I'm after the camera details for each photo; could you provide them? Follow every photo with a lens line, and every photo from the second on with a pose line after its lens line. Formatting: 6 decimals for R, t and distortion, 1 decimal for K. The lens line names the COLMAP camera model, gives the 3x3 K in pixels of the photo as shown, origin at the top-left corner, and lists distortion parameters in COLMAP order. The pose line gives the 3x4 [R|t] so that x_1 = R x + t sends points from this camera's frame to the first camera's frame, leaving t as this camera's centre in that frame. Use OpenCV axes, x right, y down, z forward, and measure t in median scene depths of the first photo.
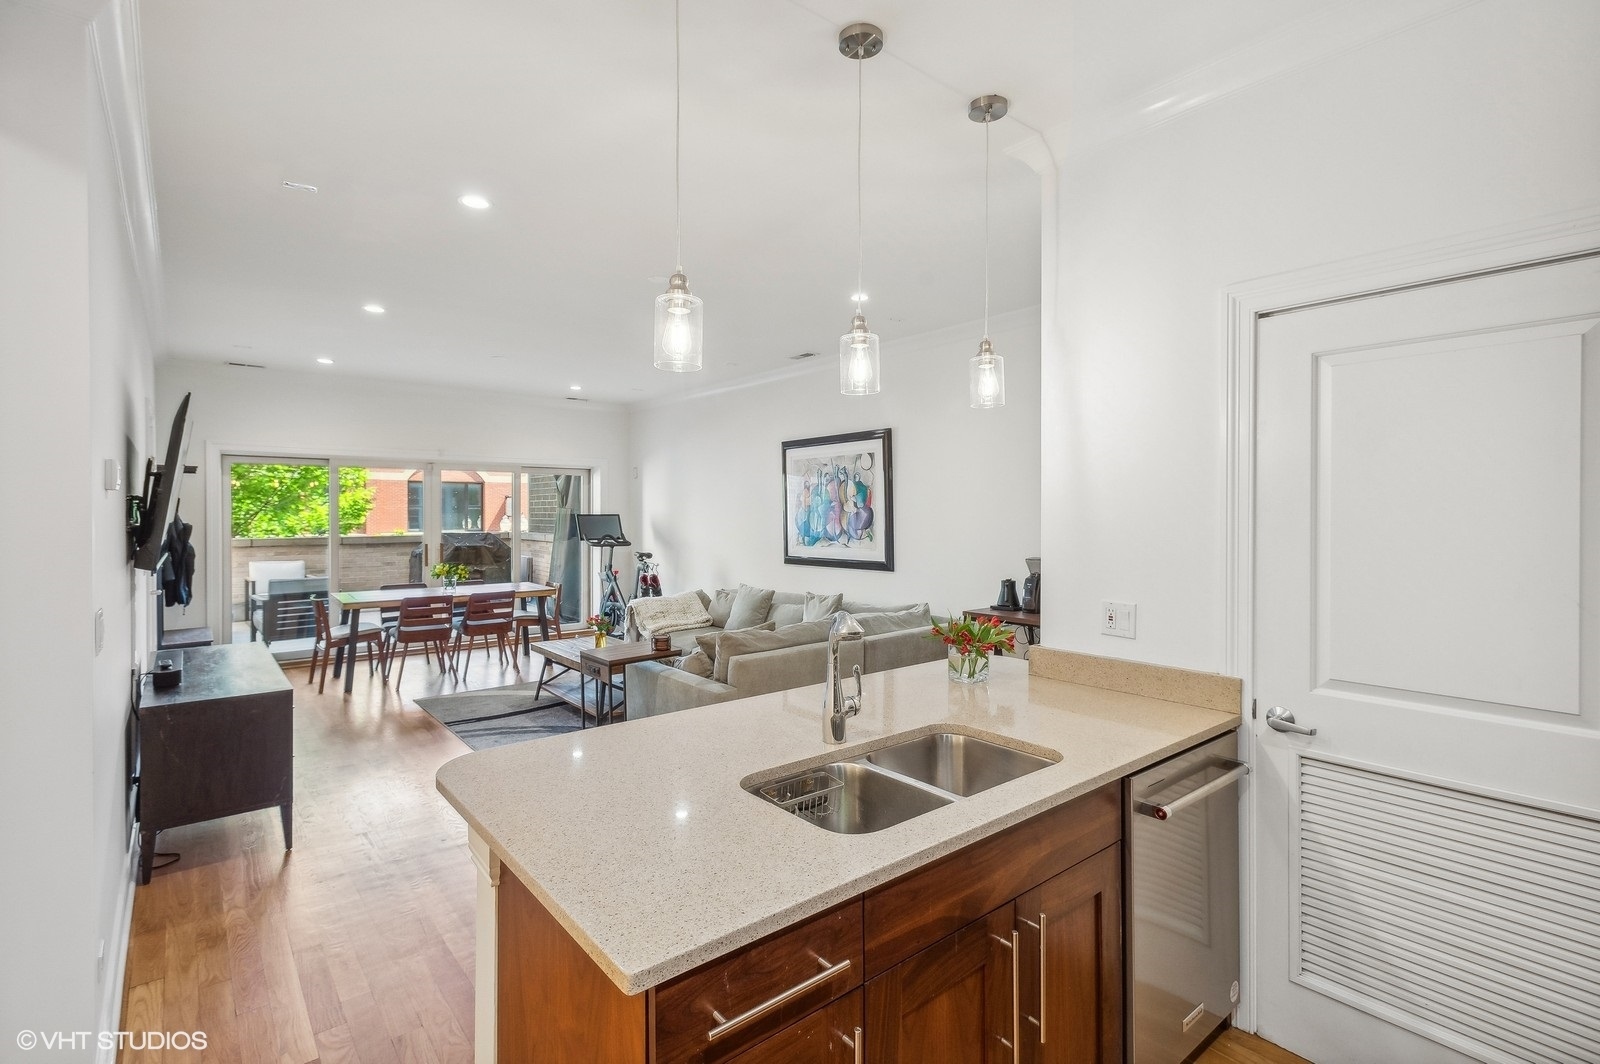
lens RADIAL K [[747.6, 0, 799.4], [0, 747.6, 521.0], [0, 0, 1]] dist [0.012523, -0.000735]
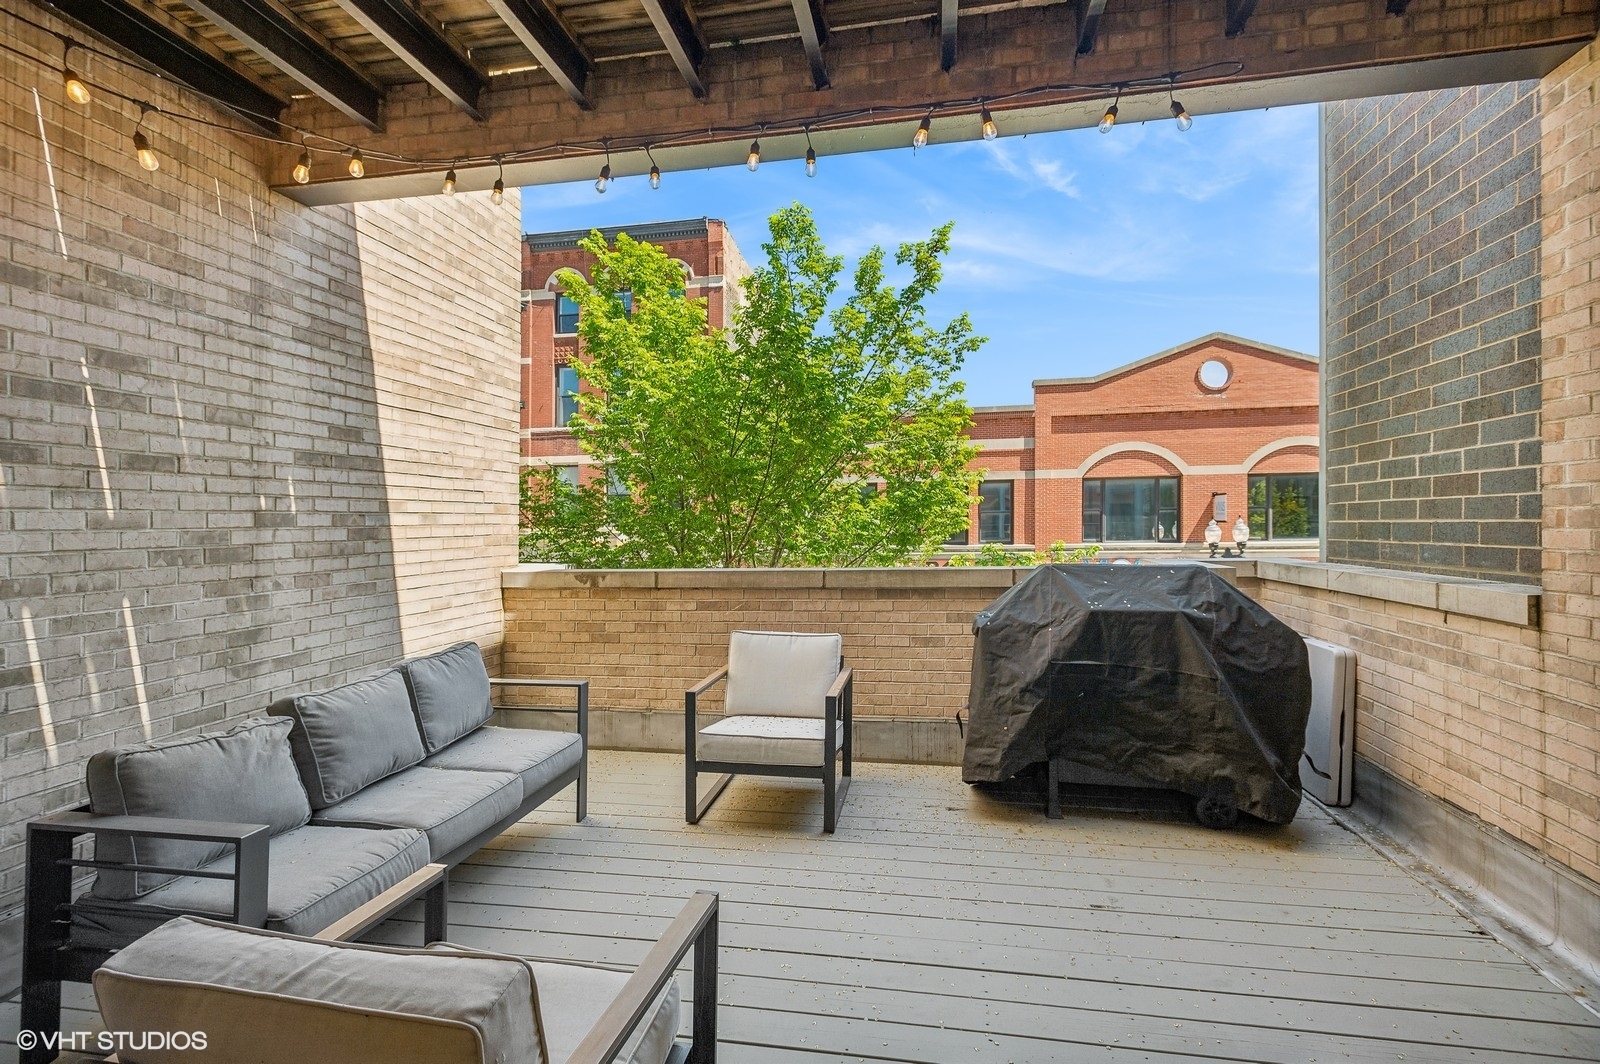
lens RADIAL K [[752.2, 0, 804.8], [0, 752.2, 523.8], [0, 0, 1]] dist [0.011776, -0.001080]
pose [[0.651149, -0.008516, -0.758902, -0.514357], [0.004626, 0.999963, -0.007252, -0.001709], [0.758936, 0.001212, 0.651165, 1.218771]]
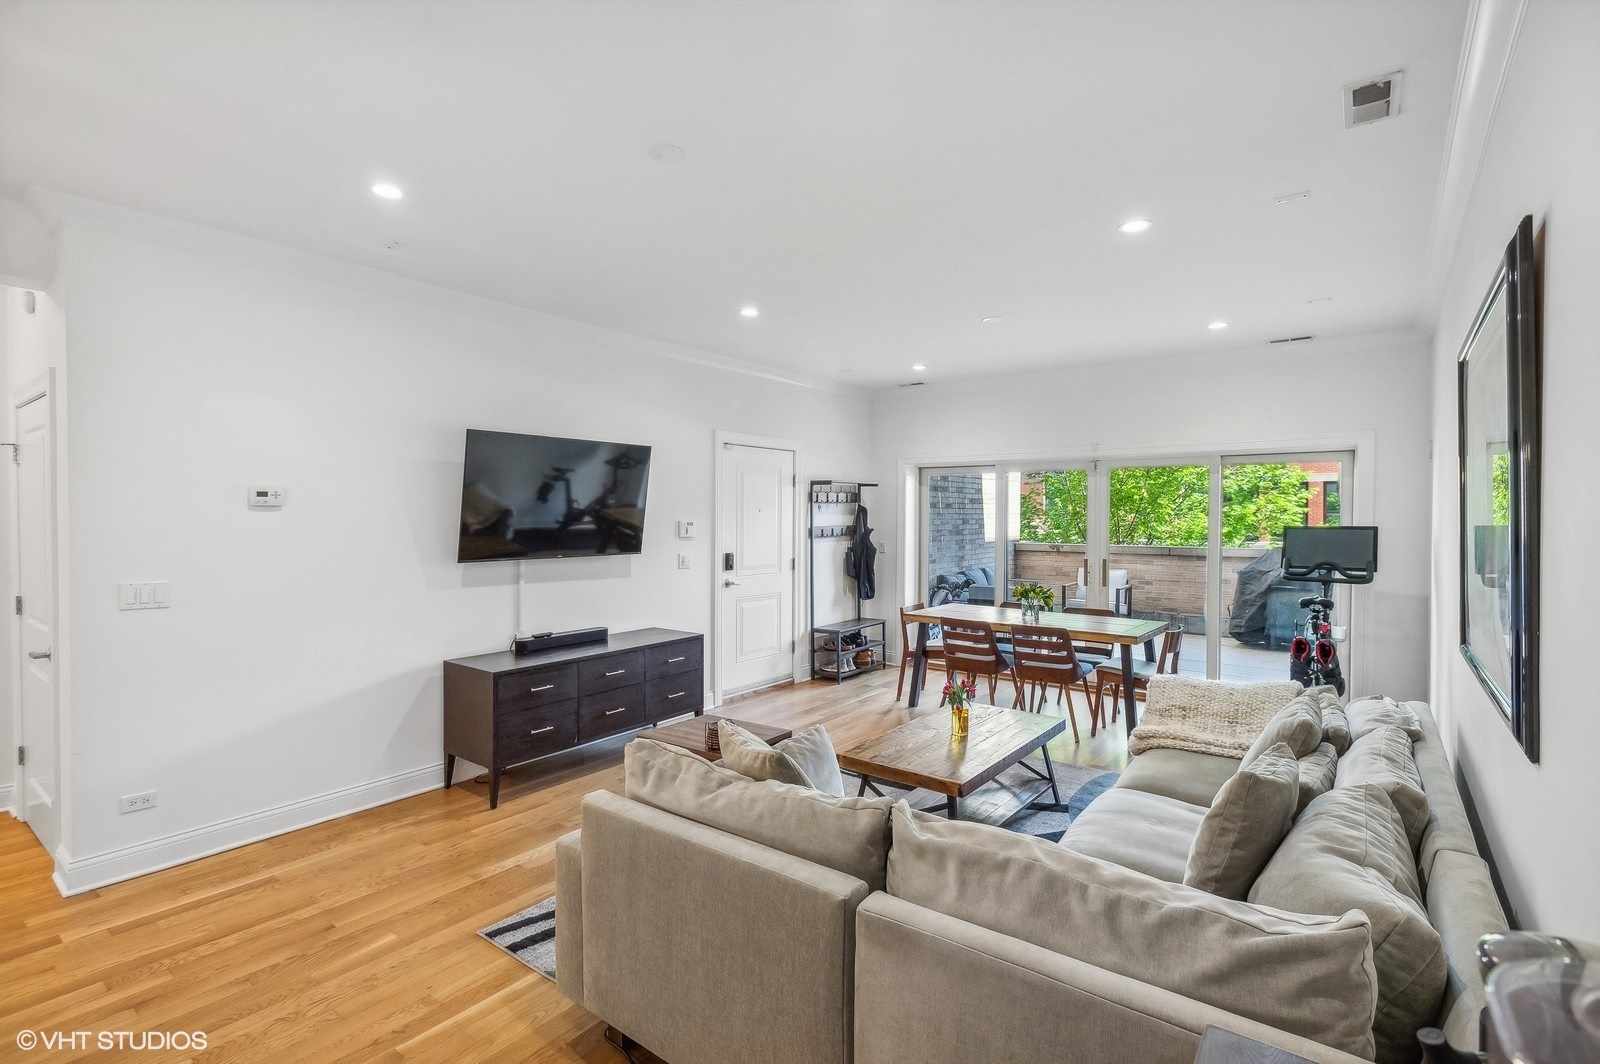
lens RADIAL K [[747.6, 0, 799.4], [0, 747.6, 521.0], [0, 0, 1]] dist [0.012523, -0.000735]
pose [[0.224276, 0.007361, -0.974498, 0.286009], [-0.014332, 0.999888, 0.004254, -0.012301], [0.974420, 0.013013, 0.224356, 0.607143]]
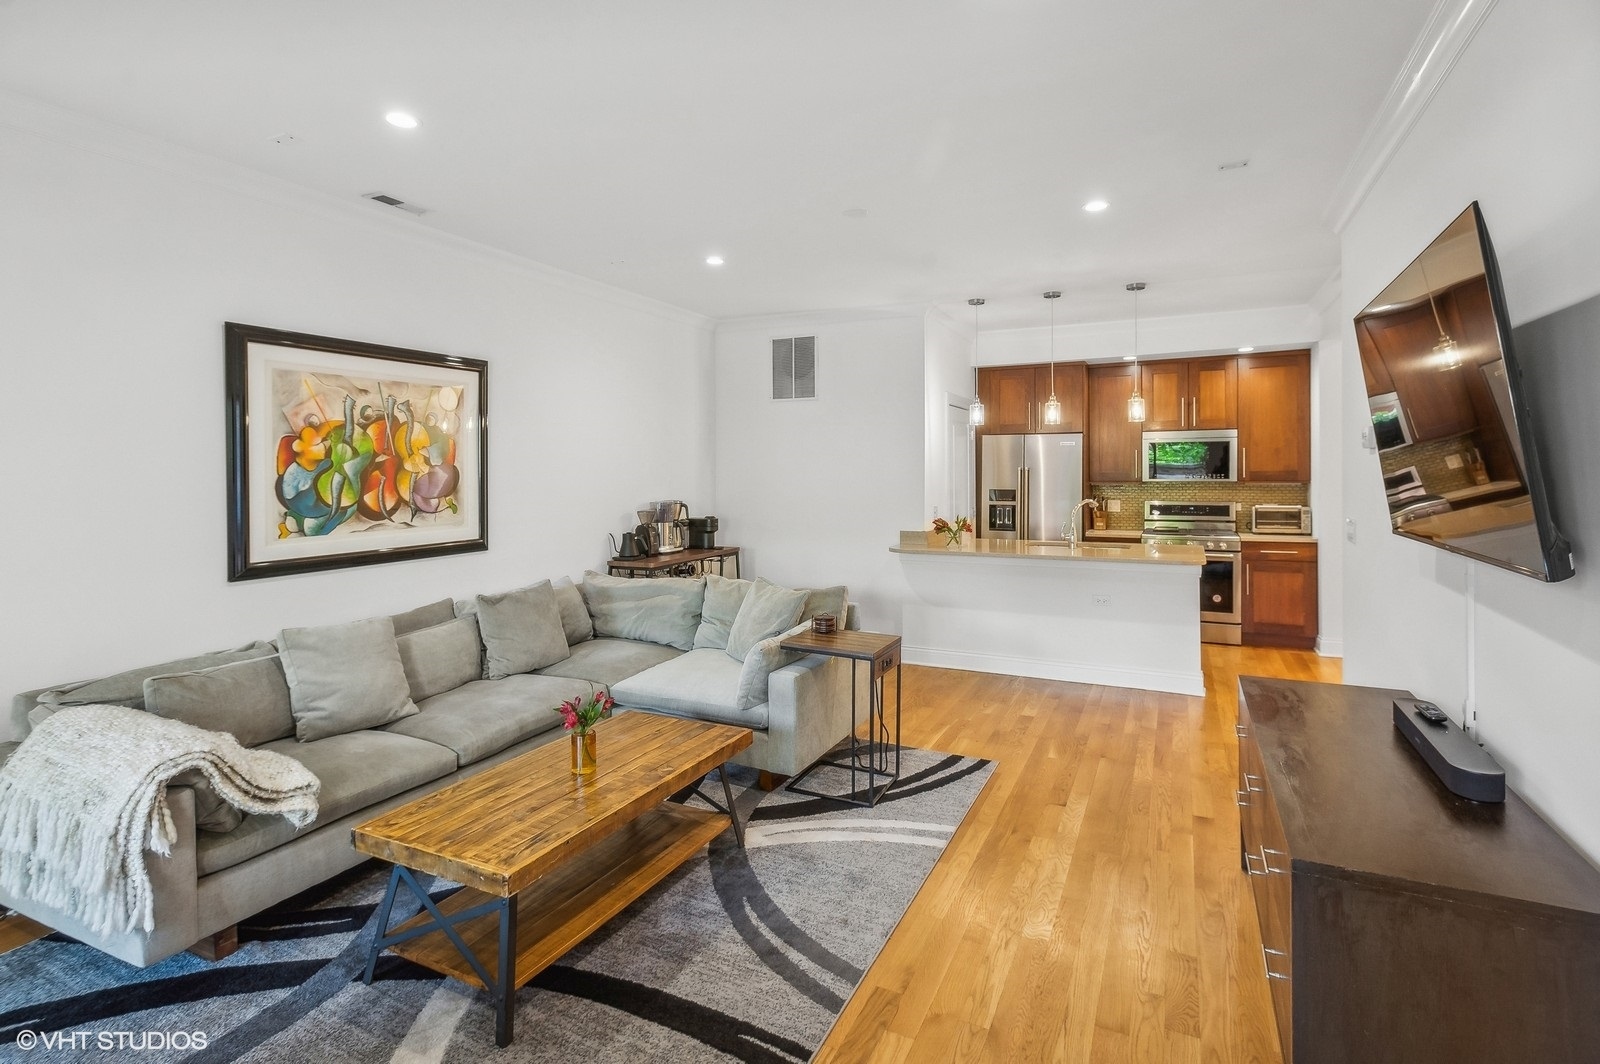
lens RADIAL K [[790.0, 0, 799.0], [0, 790.0, 472.9], [0, 0, 1]] dist [0.011008, -0.000101]
pose [[-0.420159, 0.003115, 0.907445, -0.646836], [0.018165, 0.999823, 0.004978, -0.008026], [-0.907269, 0.018575, -0.420141, 0.921864]]
